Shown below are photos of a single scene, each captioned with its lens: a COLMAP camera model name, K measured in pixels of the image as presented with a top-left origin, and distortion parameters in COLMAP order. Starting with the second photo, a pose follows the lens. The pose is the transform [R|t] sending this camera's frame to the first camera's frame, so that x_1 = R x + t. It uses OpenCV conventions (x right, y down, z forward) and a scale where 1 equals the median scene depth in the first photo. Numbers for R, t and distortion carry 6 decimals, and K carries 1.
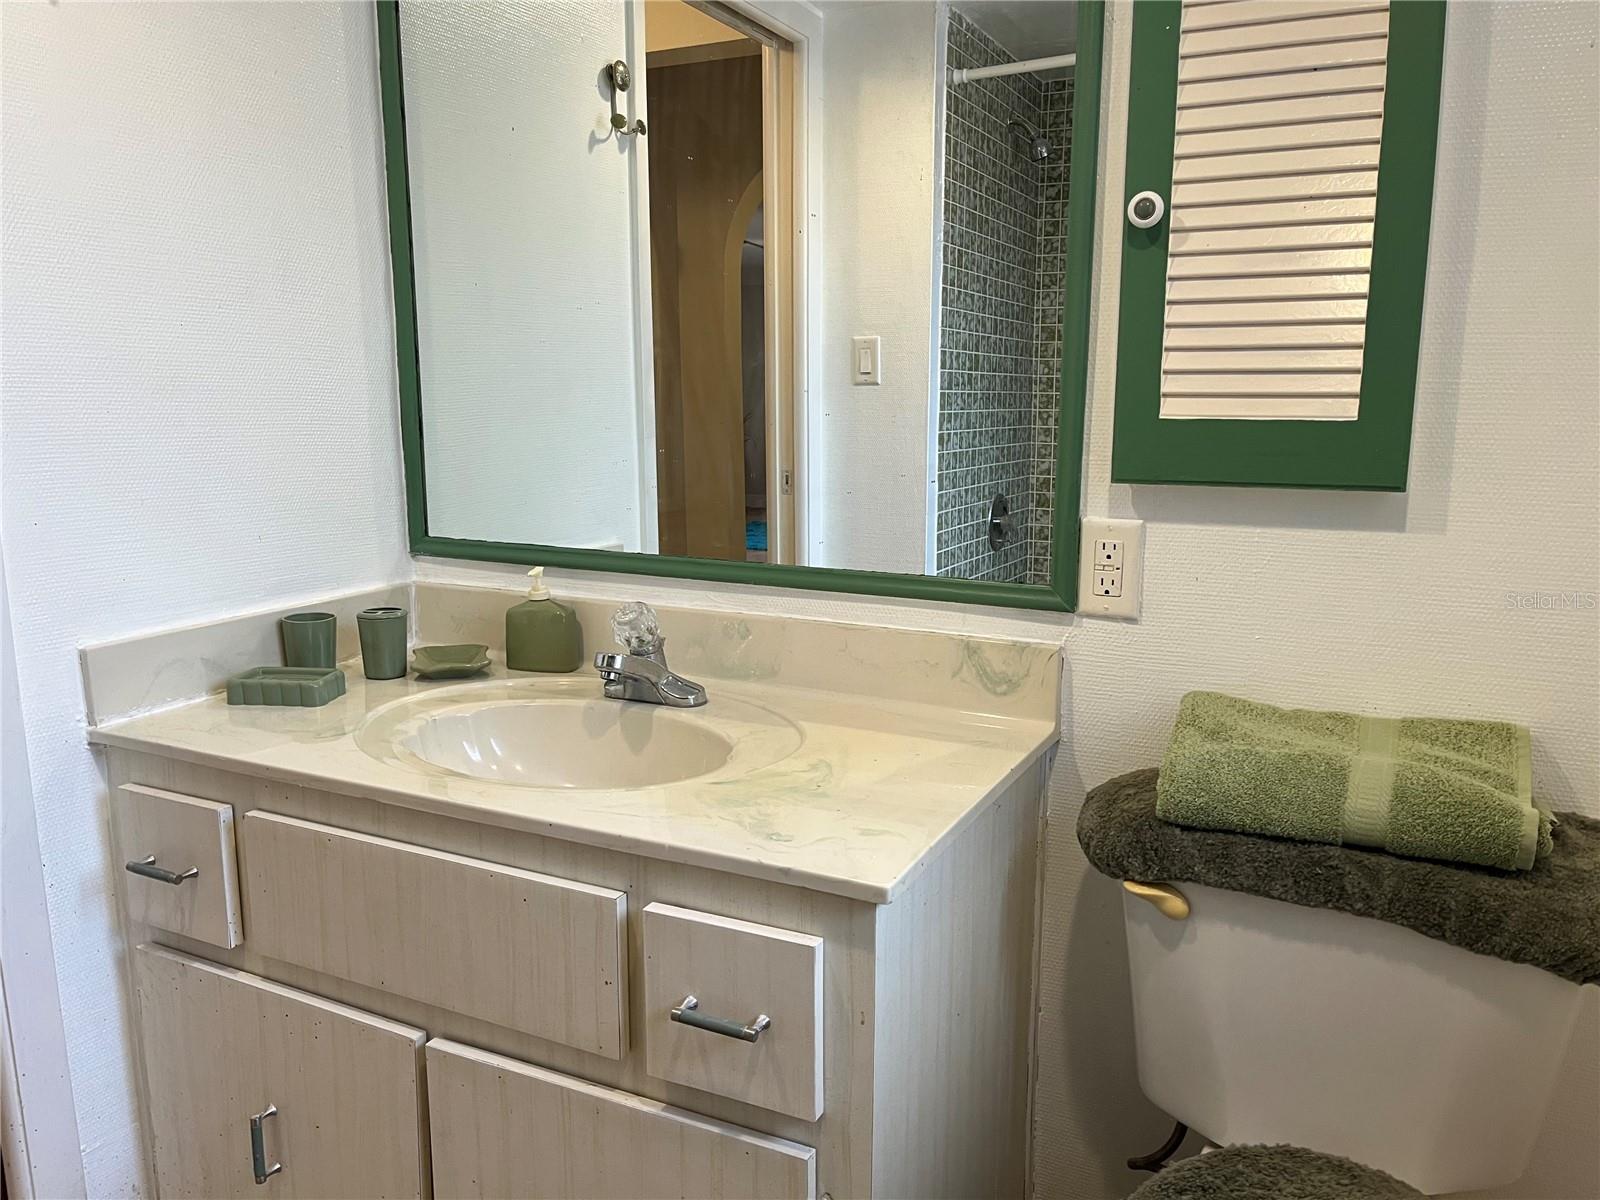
lens RADIAL K [[1228.8, 0, 806.6], [0, 1228.8, 600.5], [0, 0, 1]] dist [0.053945, -0.025178]
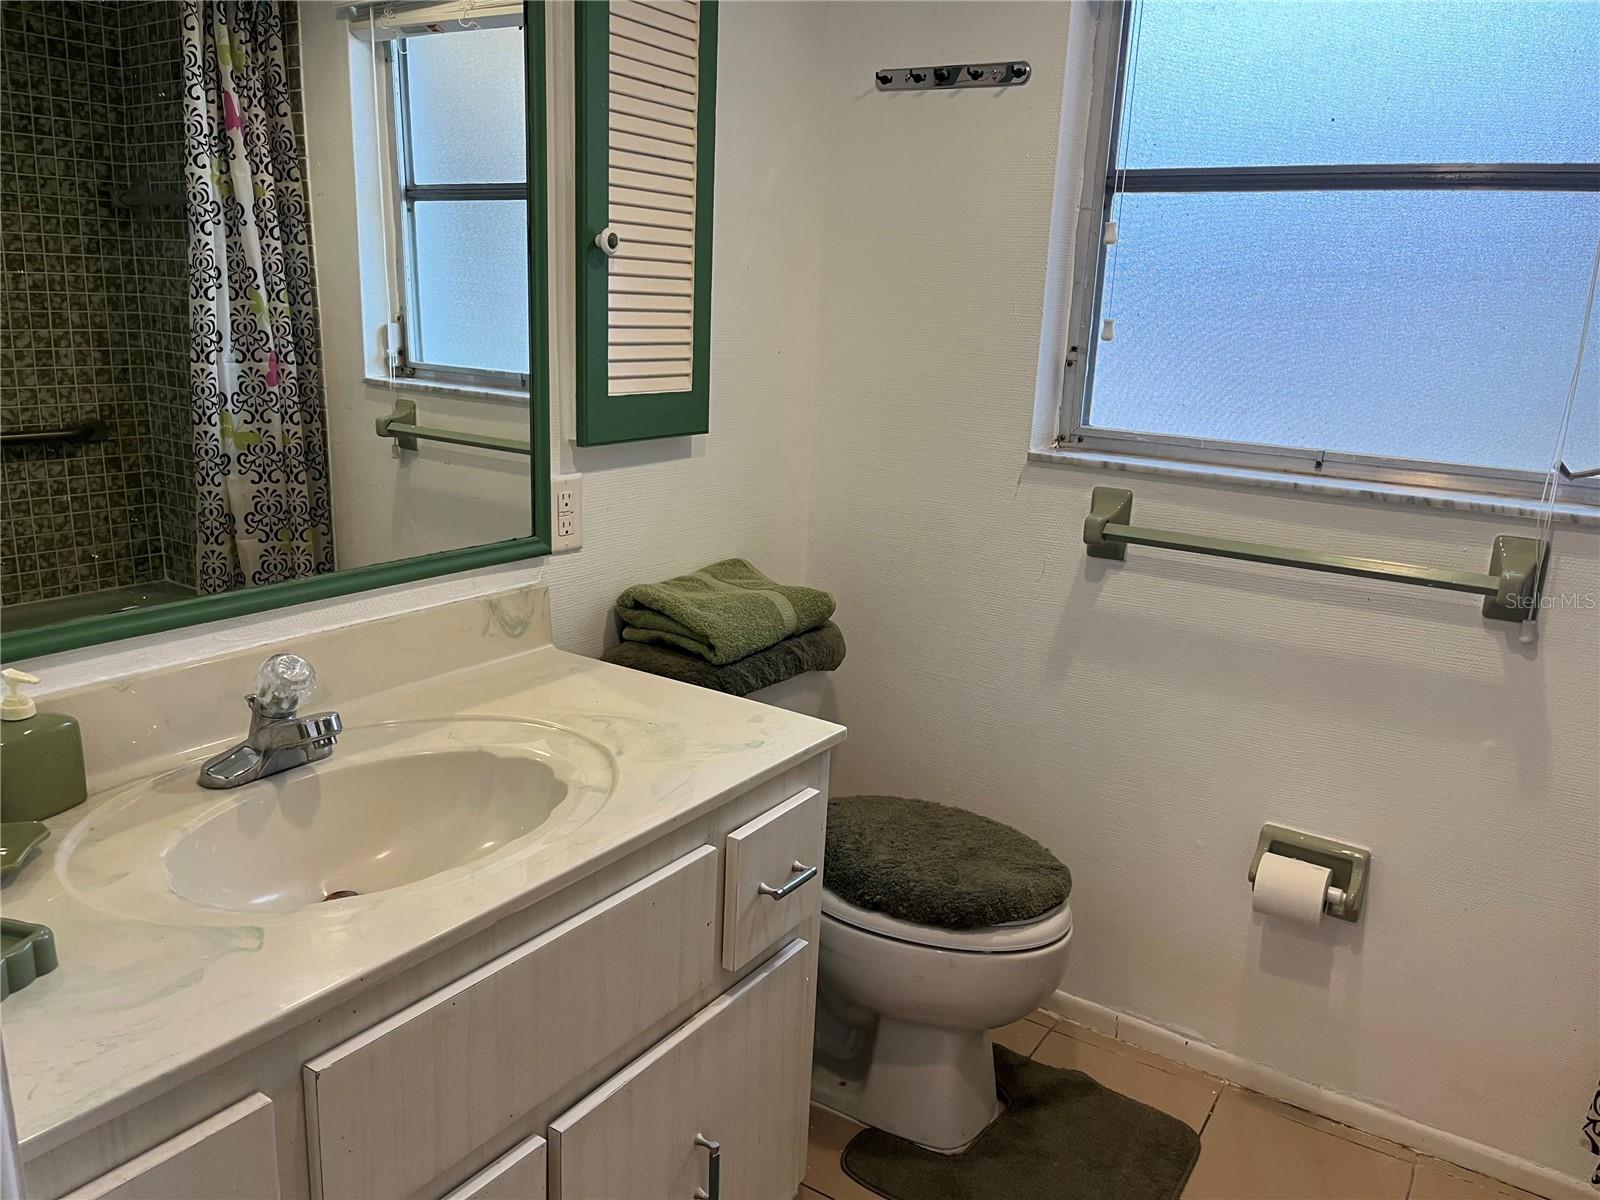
lens RADIAL K [[1228.8, 0, 816.0], [0, 1228.8, 603.8], [0, 0, 1]] dist [0.053945, -0.025178]
pose [[0.105046, -0.238690, 0.965398, -0.982679], [0.129572, 0.965778, 0.224685, -0.188938], [-0.985990, 0.101486, 0.132379, 0.584748]]
